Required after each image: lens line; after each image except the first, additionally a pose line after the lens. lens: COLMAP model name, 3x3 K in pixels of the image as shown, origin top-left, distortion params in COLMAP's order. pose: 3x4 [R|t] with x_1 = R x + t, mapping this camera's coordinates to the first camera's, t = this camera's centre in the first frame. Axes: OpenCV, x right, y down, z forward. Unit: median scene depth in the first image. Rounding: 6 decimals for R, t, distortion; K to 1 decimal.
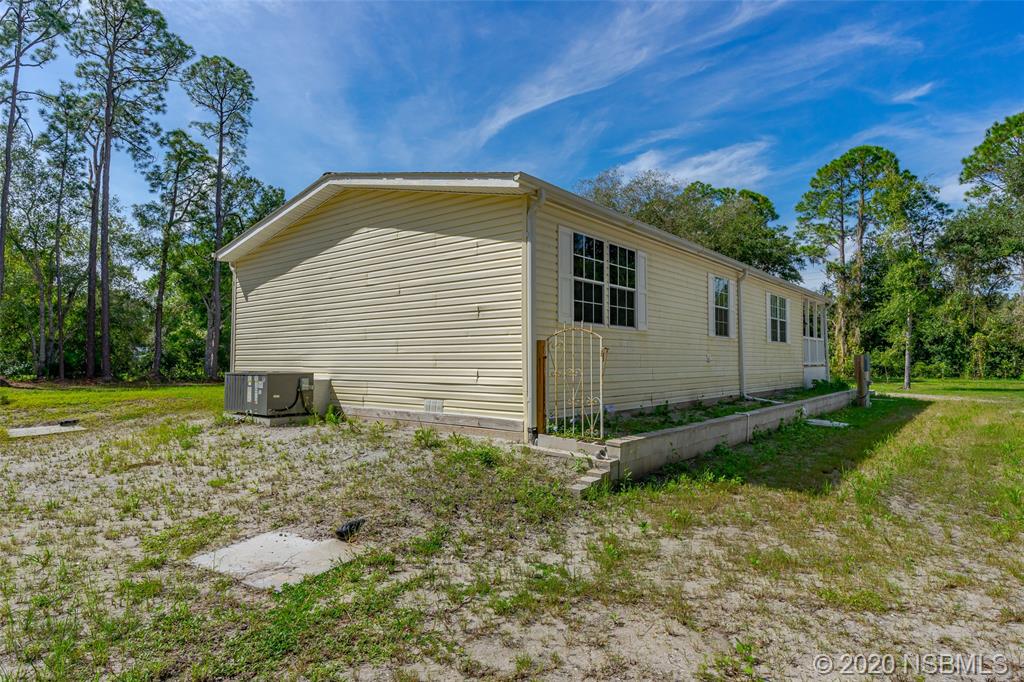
lens RADIAL K [[565.5, 0, 508.5], [0, 565.5, 322.1], [0, 0, 1]] dist [-0.003785, -0.001670]
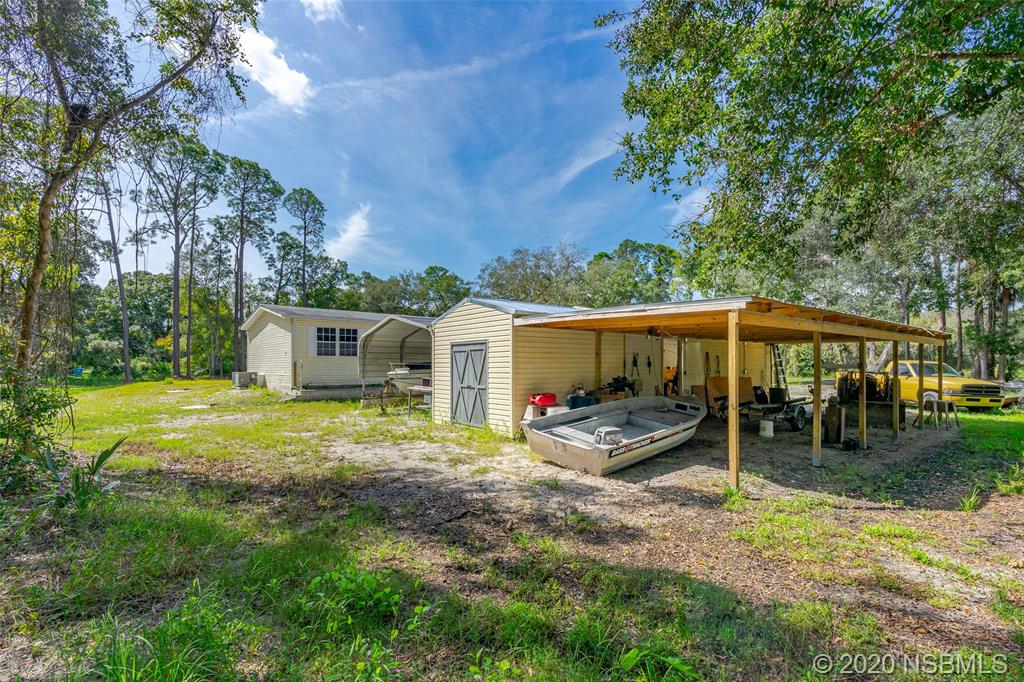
lens RADIAL K [[454.0, 0, 512.0], [0, 454.0, 341.0], [0, 0, 1]] dist [-0.032140, 0.011598]
pose [[0.987723, -0.012691, -0.155700, 0.301571], [0.015297, 0.999762, 0.015546, -0.020707], [0.155466, -0.017737, 0.987682, -0.239485]]
